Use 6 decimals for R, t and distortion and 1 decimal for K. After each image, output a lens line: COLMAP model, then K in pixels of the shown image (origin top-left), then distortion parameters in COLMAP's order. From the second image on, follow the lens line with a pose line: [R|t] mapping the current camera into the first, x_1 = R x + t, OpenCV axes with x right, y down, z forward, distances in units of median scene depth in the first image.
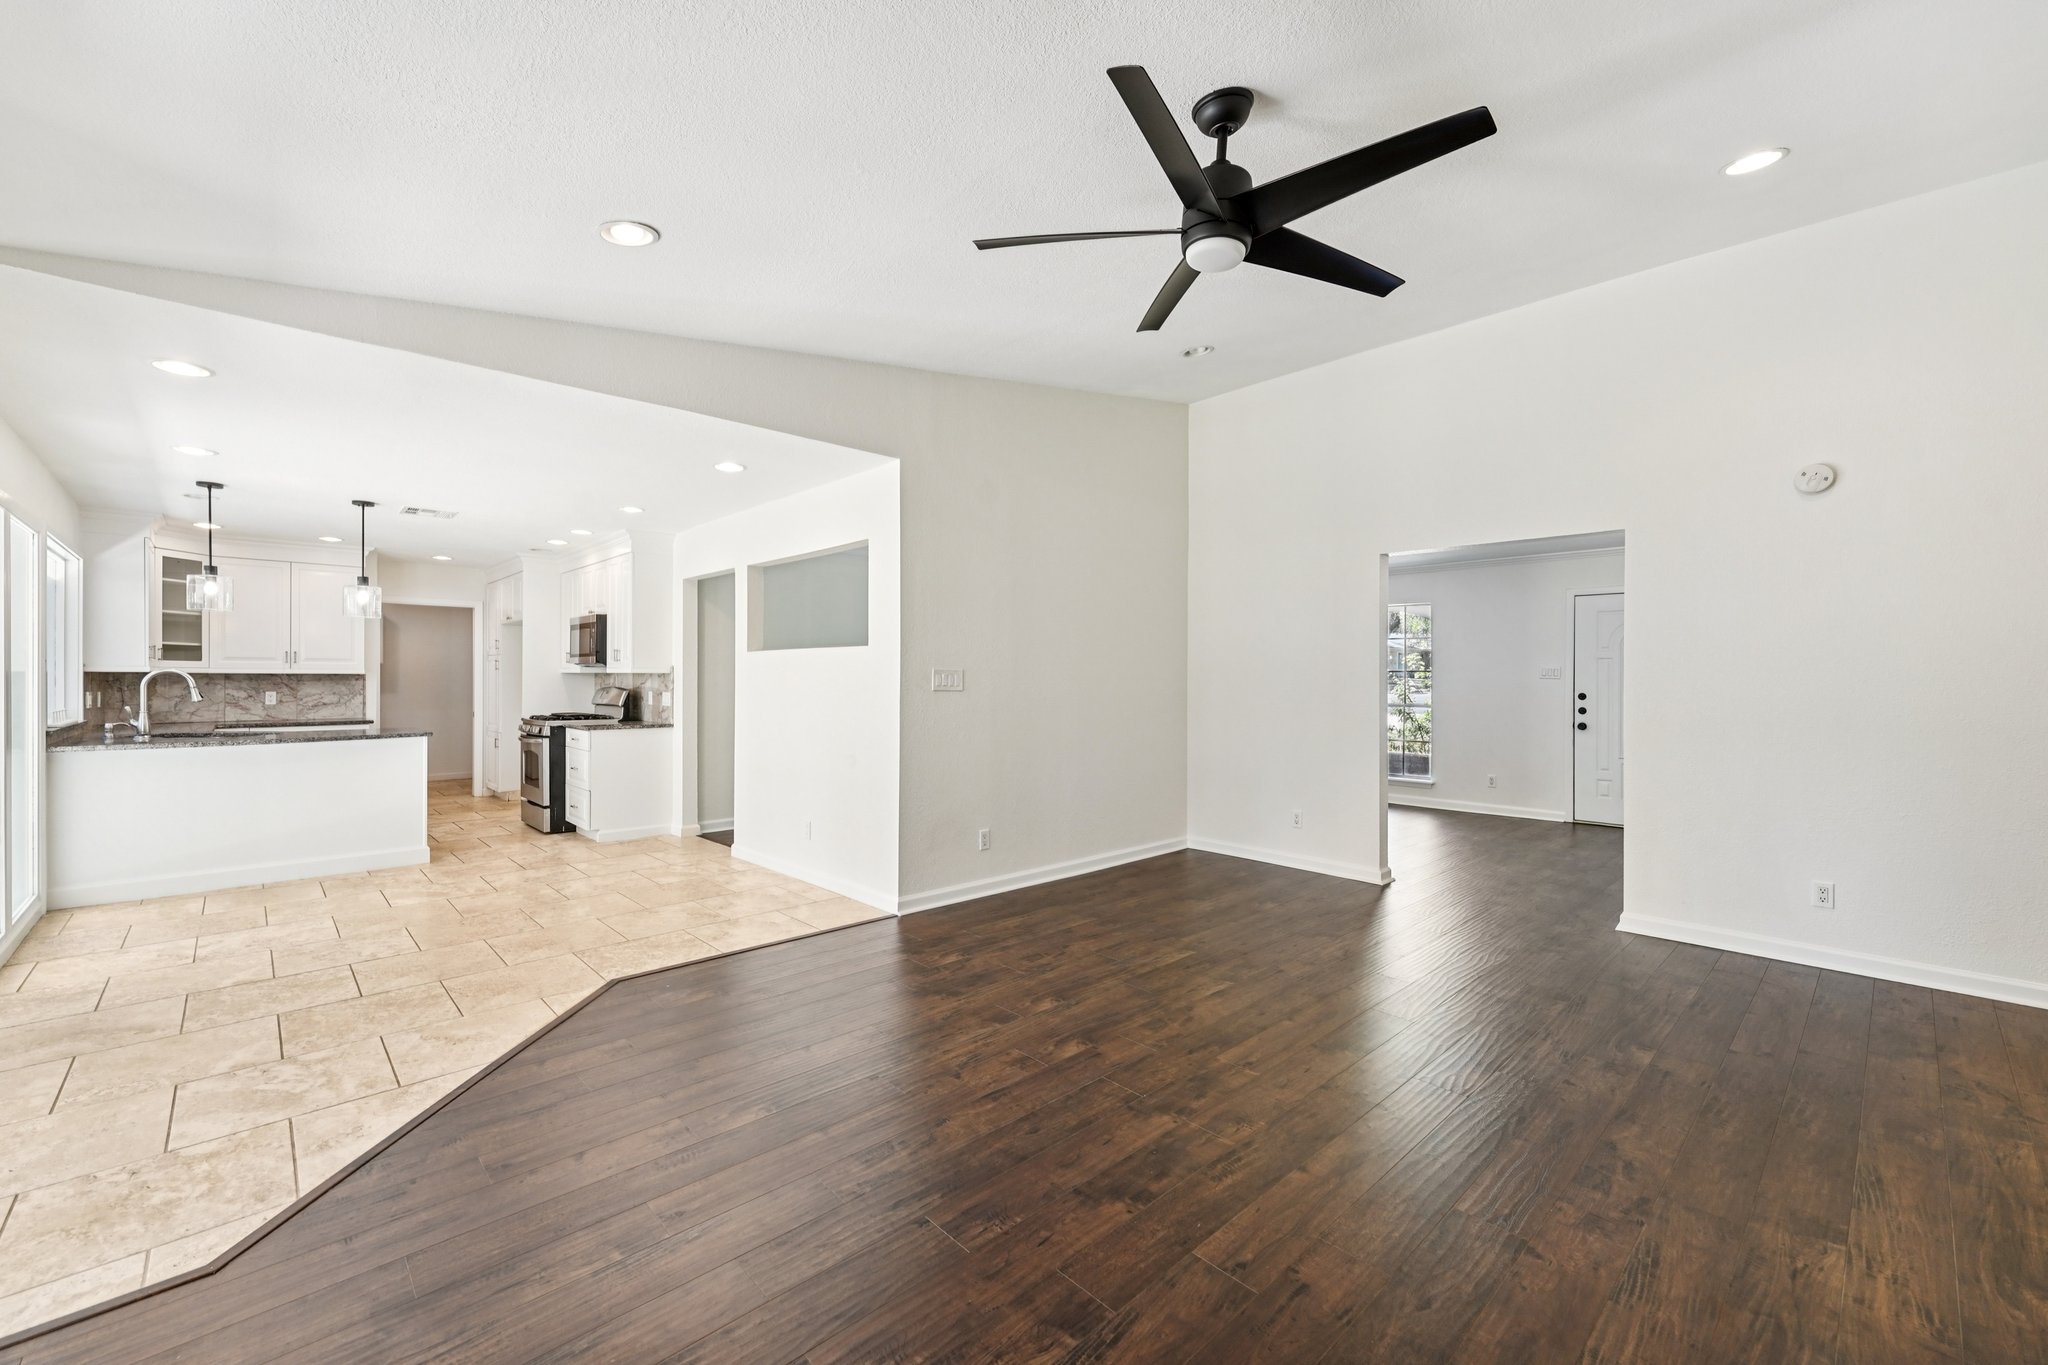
lens RADIAL K [[838.6, 0, 1032.2], [0, 838.6, 676.6], [0, 0, 1]] dist [0.008289, -0.002404]
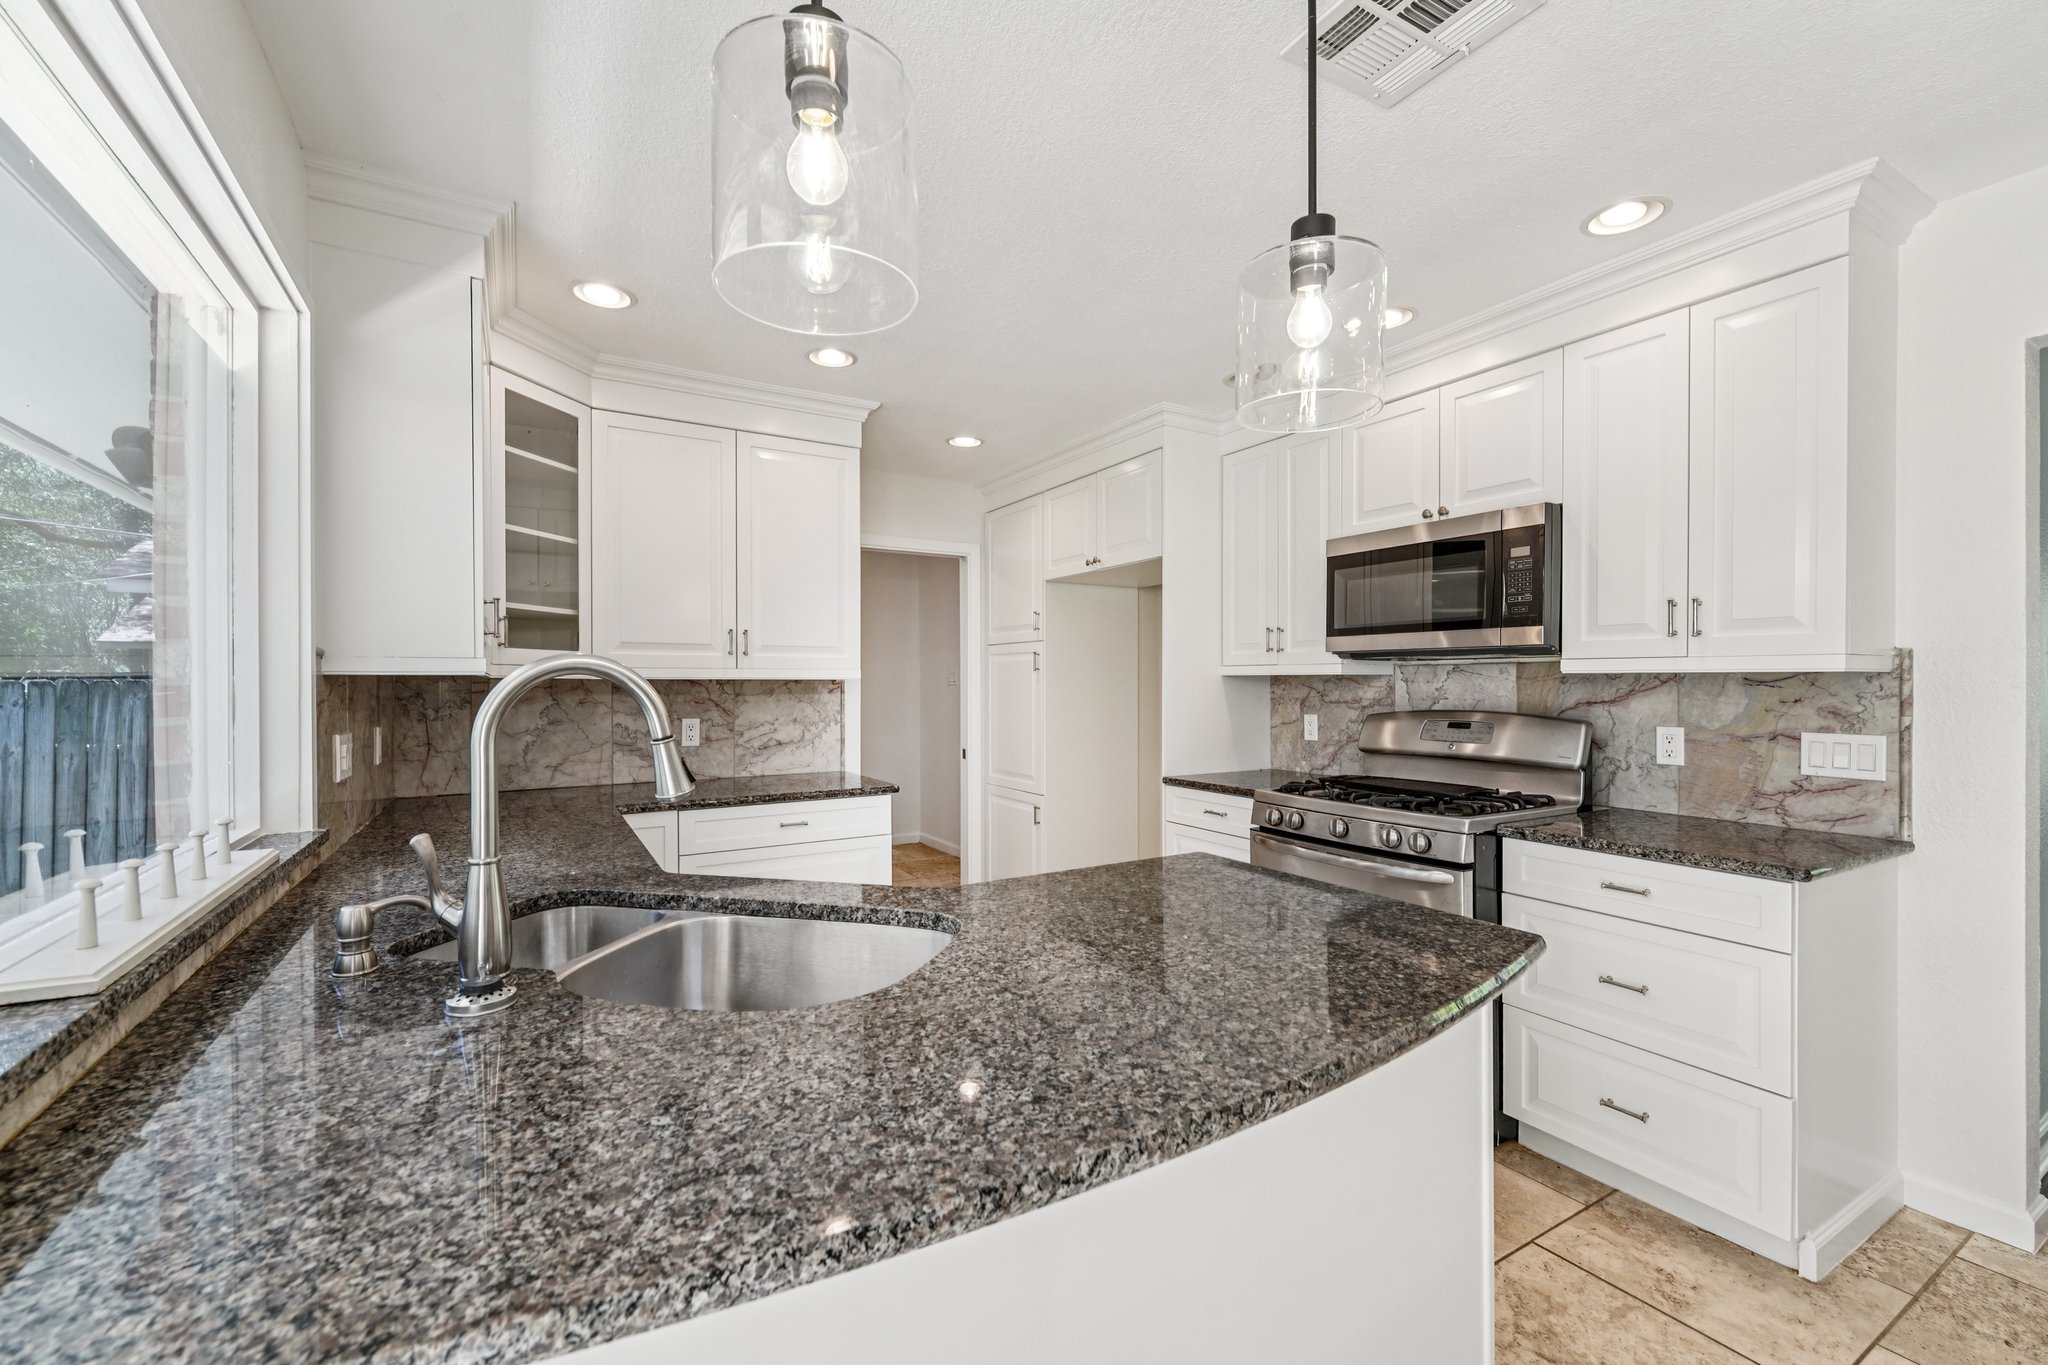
lens RADIAL K [[838.6, 0, 1012.2], [0, 838.6, 687.2], [0, 0, 1]] dist [0.008289, -0.002404]
pose [[0.973490, -0.002629, -0.228715, -0.697718], [0.004226, 0.999970, 0.006494, -0.001938], [0.228691, -0.007289, 0.973472, 0.657750]]
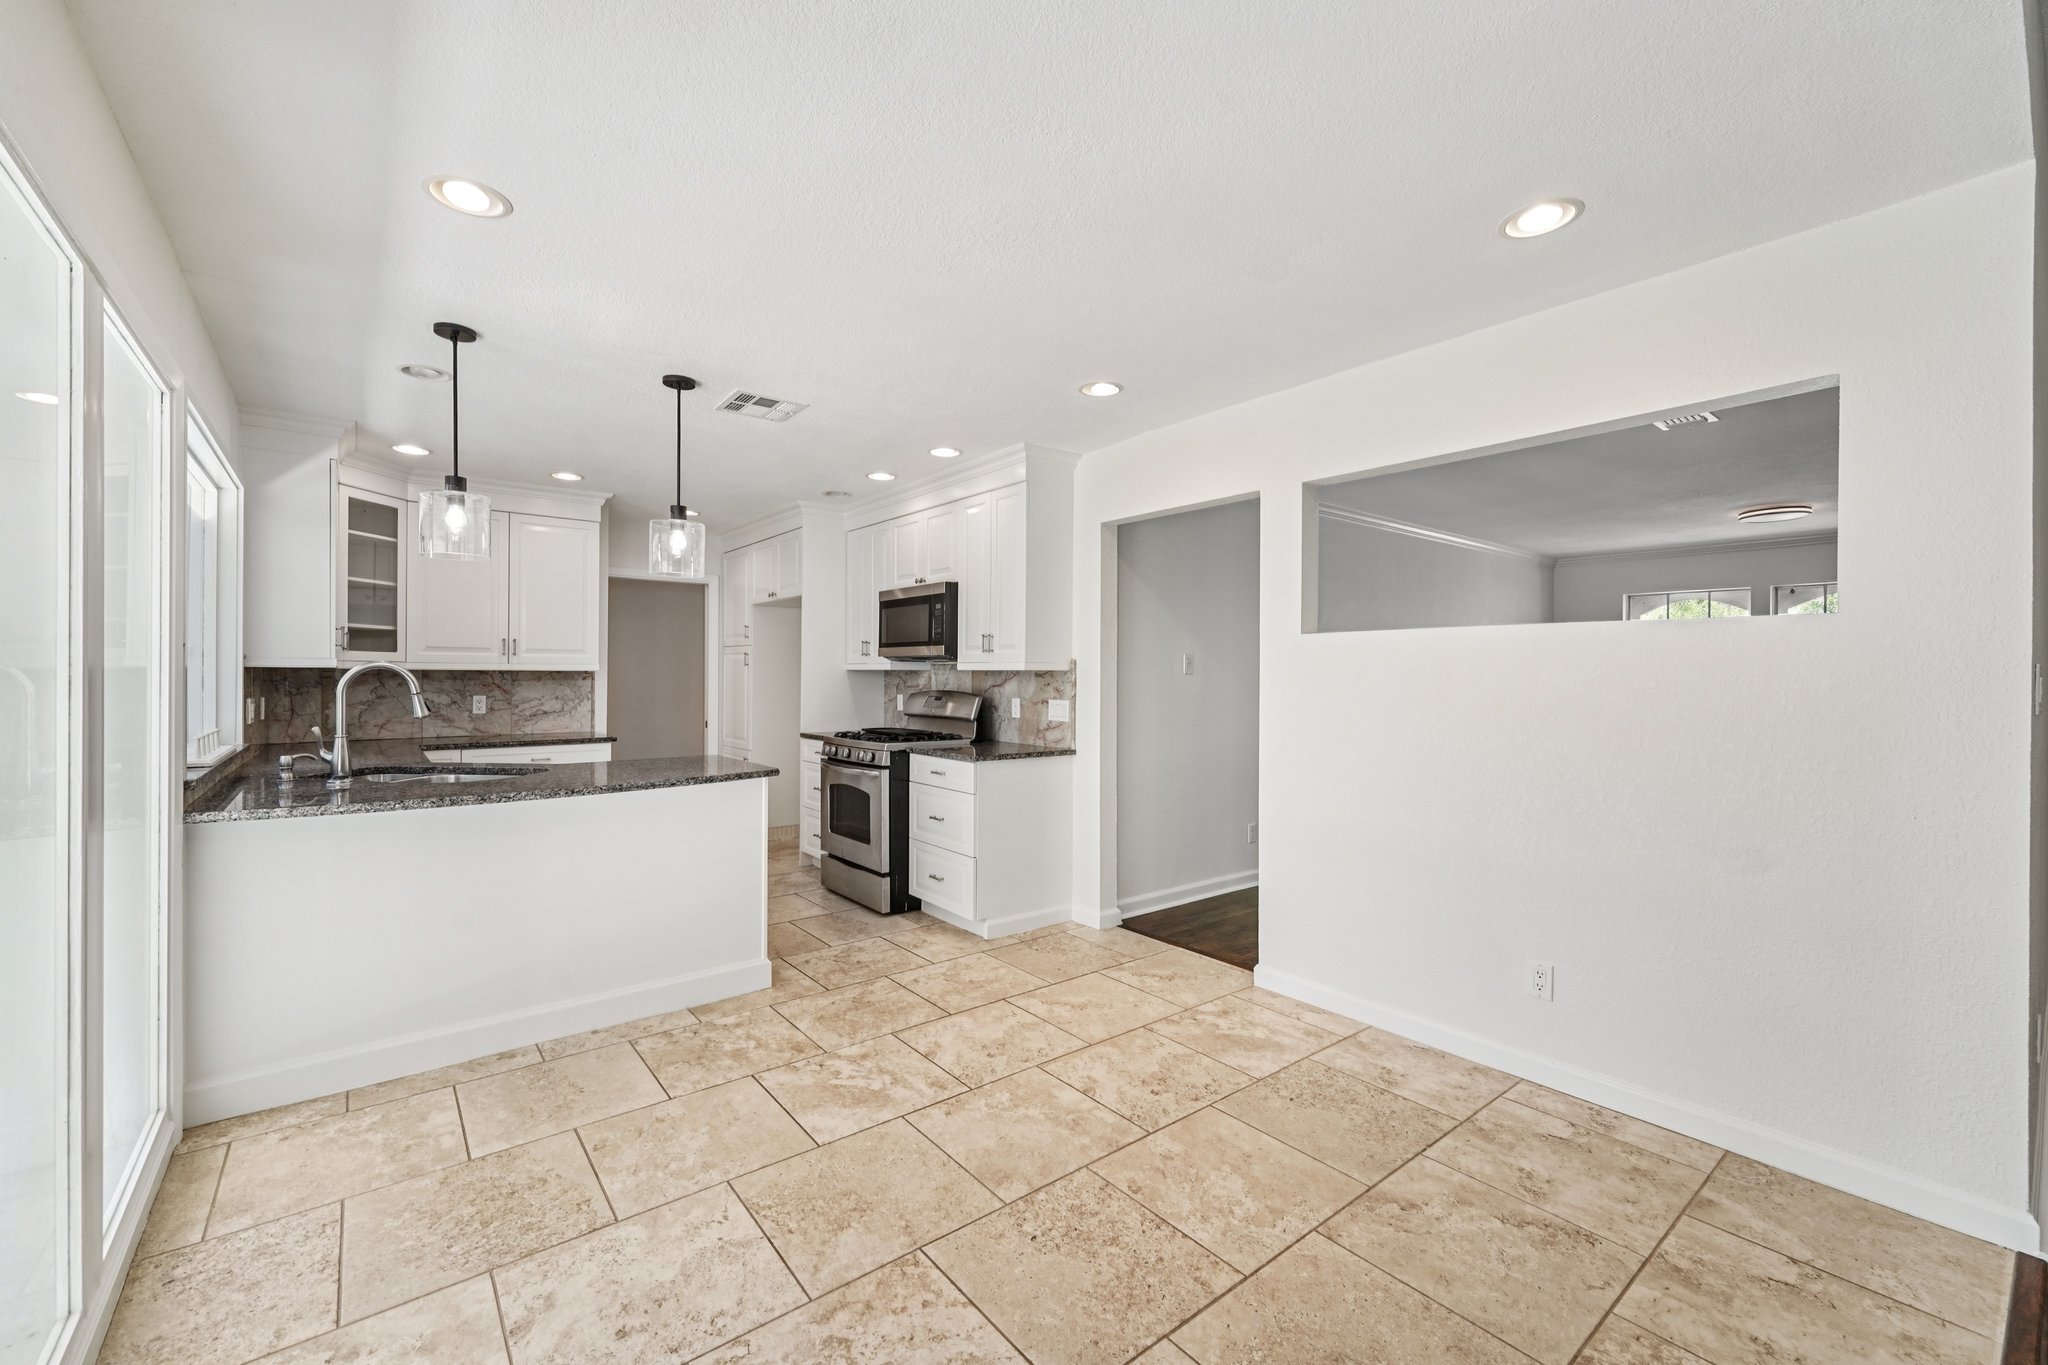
lens RADIAL K [[838.6, 0, 1026.8], [0, 838.6, 674.8], [0, 0, 1]] dist [0.008289, -0.002404]
pose [[0.996050, 0.001691, -0.088782, -0.423130], [-0.001601, 0.999998, 0.001080, -0.001532], [0.088783, -0.000933, 0.996051, 0.370089]]
